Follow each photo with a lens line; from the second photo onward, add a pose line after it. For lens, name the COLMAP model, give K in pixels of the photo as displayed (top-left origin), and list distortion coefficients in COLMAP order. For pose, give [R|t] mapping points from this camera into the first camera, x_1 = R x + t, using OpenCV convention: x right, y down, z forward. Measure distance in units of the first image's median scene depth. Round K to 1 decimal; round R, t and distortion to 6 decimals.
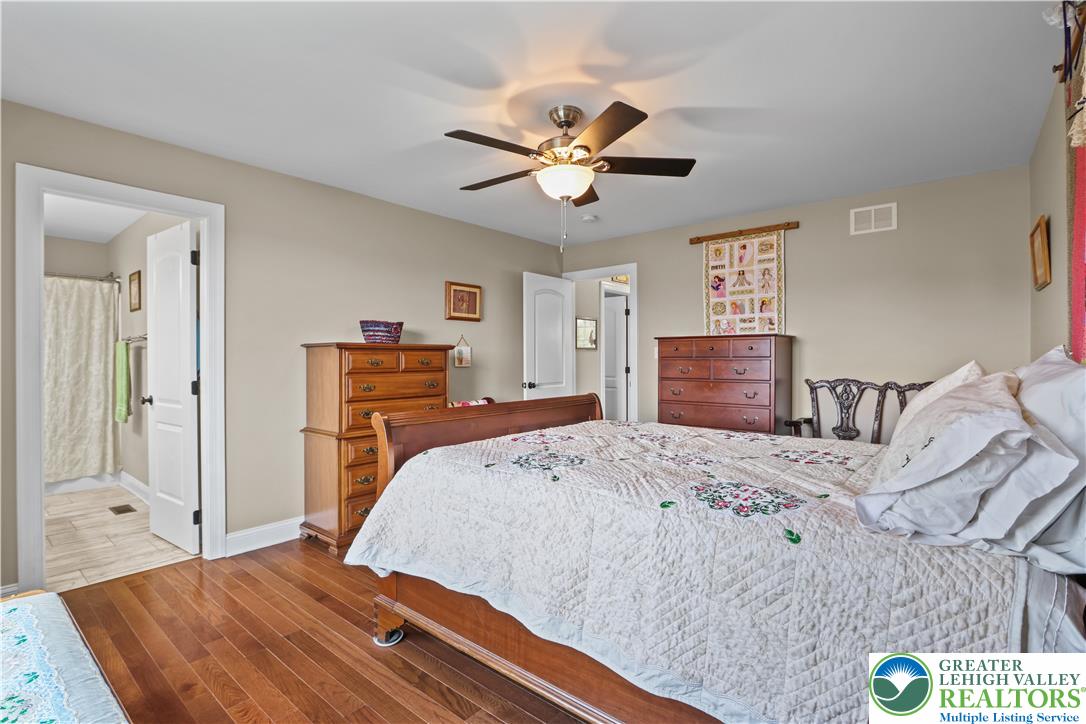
lens RADIAL K [[511.2, 0, 542.1], [0, 511.2, 360.1], [0, 0, 1]] dist [-0.018114, 0.001986]
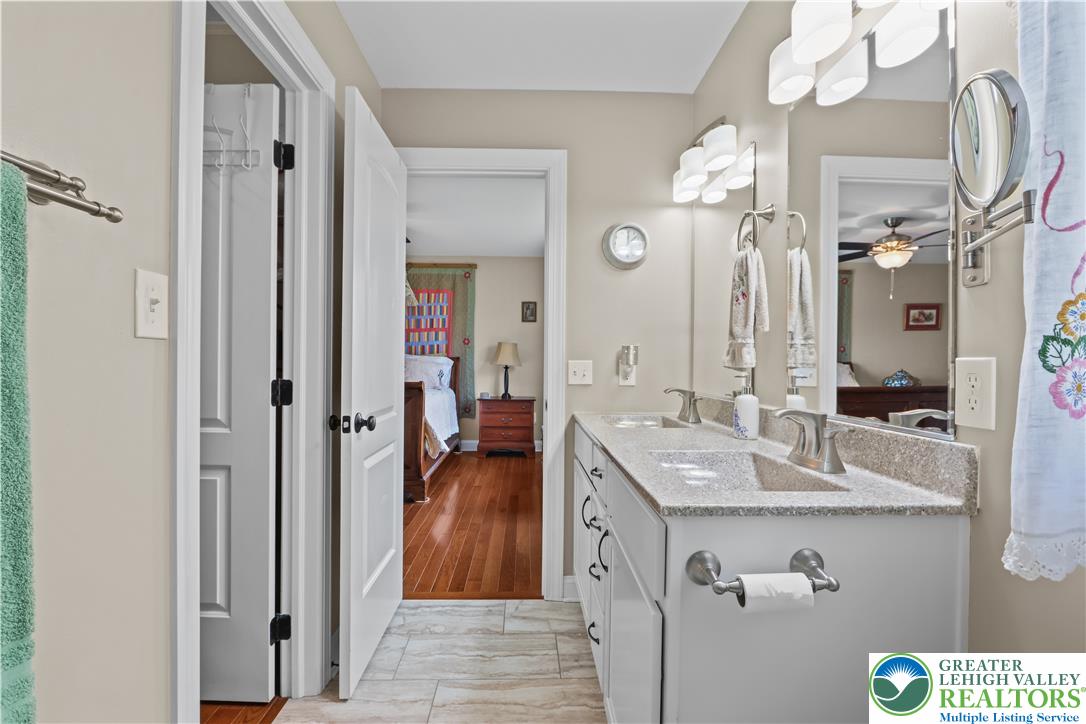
lens RADIAL K [[511.2, 0, 539.2], [0, 511.2, 362.0], [0, 0, 1]] dist [-0.018114, 0.001986]
pose [[-0.666817, -0.006456, 0.745194, -1.450922], [-0.005354, 0.999978, 0.003872, 0.019090], [-0.745203, -0.001408, -0.666837, 1.404468]]
